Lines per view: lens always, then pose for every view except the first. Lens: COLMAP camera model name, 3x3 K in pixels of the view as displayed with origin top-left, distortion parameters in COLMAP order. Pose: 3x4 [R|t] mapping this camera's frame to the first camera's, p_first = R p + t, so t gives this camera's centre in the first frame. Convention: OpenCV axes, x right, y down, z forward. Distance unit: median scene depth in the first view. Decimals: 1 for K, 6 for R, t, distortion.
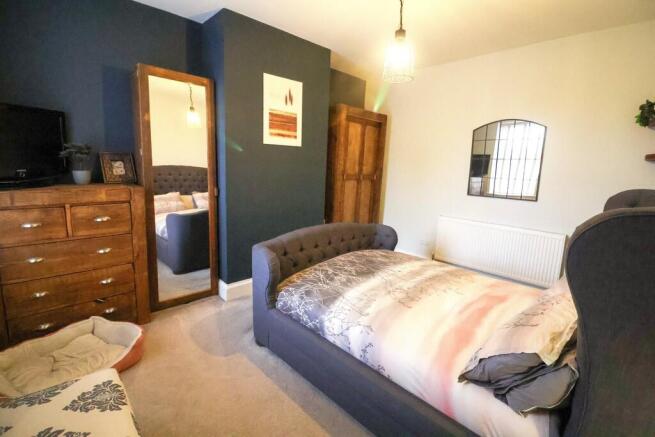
lens RADIAL K [[304.6, 0, 326.9], [0, 304.6, 209.8], [0, 0, 1]] dist [0.000825, -0.013348]
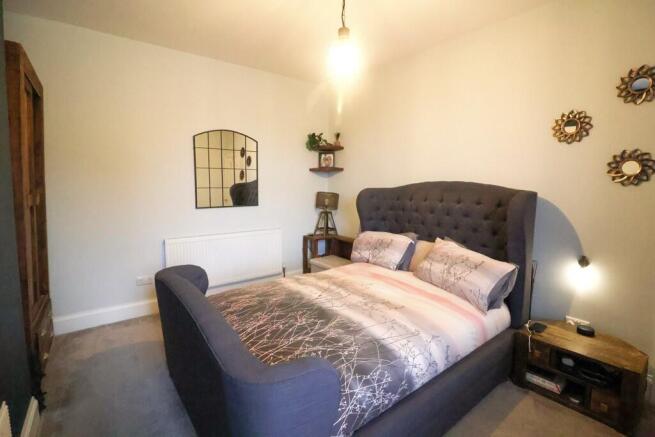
lens RADIAL K [[304.6, 0, 326.9], [0, 304.6, 209.8], [0, 0, 1]] dist [0.000825, -0.013348]
pose [[0.101340, -0.121009, 0.987465, -0.653497], [0.148480, 0.983297, 0.105260, -0.143855], [-0.983709, 0.135952, 0.117614, 0.915884]]
